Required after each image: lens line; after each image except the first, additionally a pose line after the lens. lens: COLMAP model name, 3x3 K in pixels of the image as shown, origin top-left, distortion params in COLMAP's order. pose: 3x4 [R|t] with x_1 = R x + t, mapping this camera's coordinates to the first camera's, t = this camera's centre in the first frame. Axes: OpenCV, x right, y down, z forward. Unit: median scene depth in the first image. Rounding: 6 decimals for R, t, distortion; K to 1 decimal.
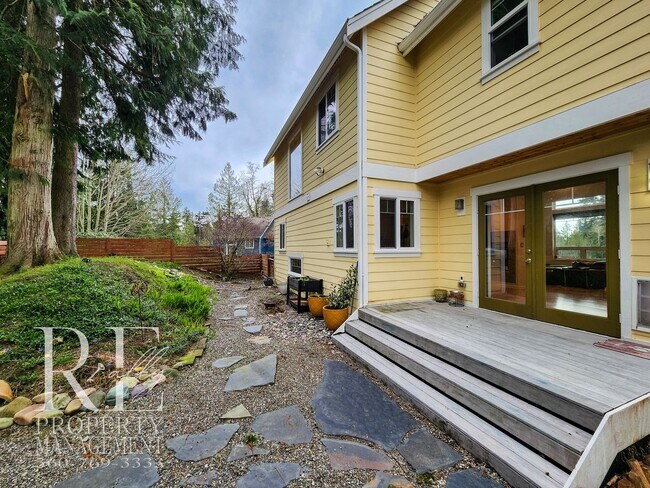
lens RADIAL K [[267.4, 0, 327.4], [0, 267.4, 247.0], [0, 0, 1]] dist [-0.001426, 0.000116]
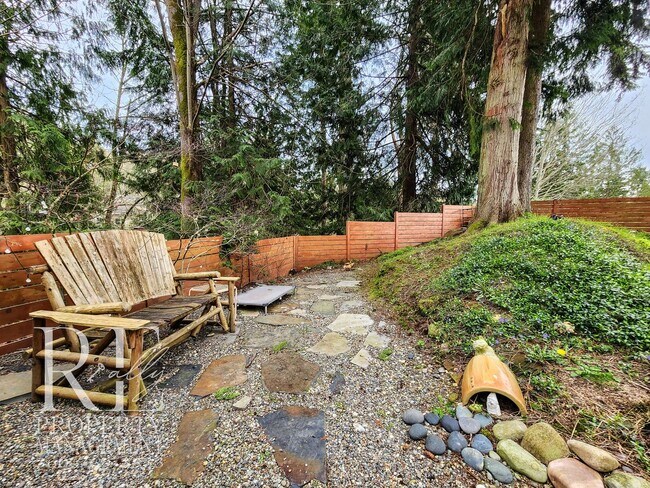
lens RADIAL K [[265.5, 0, 314.8], [0, 265.5, 244.1], [0, 0, 1]] dist [0.000423, 0.000252]
pose [[0.210381, 0.088748, -0.973583, -0.331194], [-0.003547, 0.995934, 0.090019, 0.062742], [0.977613, -0.015485, 0.209840, 0.184240]]
